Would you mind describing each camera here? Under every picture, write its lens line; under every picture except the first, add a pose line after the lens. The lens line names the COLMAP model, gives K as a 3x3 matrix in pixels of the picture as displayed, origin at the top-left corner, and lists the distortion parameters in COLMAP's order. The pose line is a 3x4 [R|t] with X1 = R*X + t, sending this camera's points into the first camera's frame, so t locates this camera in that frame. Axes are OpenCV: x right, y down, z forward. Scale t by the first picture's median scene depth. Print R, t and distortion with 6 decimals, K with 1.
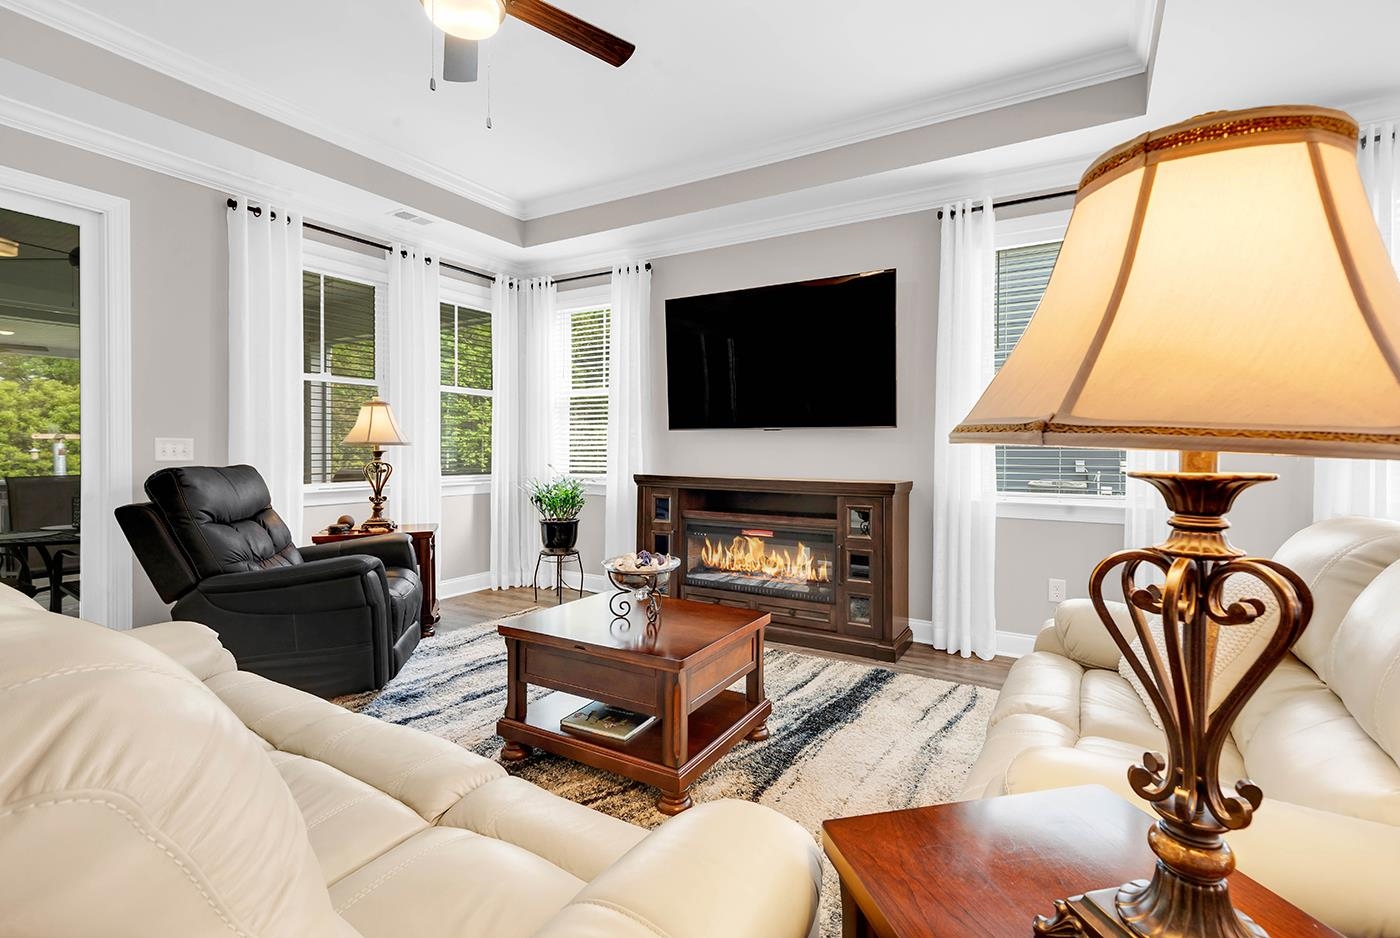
lens RADIAL K [[632.5, 0, 711.2], [0, 632.5, 459.0], [0, 0, 1]] dist [0.001551, 0.000180]
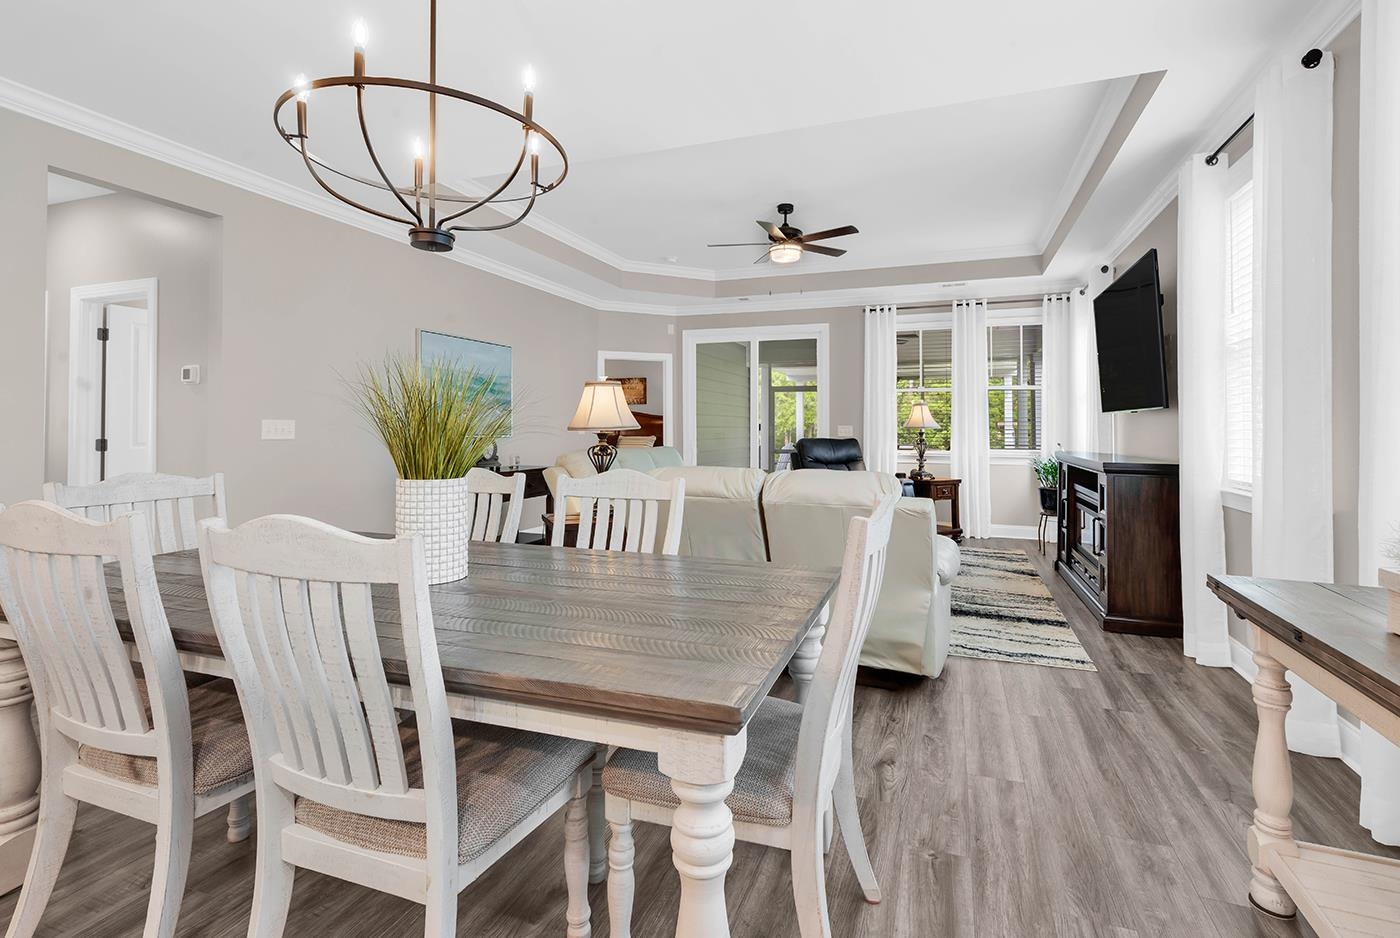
lens RADIAL K [[662.8, 0, 703.8], [0, 662.8, 422.9], [0, 0, 1]] dist [-0.013730, -0.000009]
pose [[0.166830, -0.014339, -0.985881, 1.117152], [-0.016629, 0.999711, -0.017354, 0.002080], [0.985845, 0.019289, 0.166543, 0.129433]]
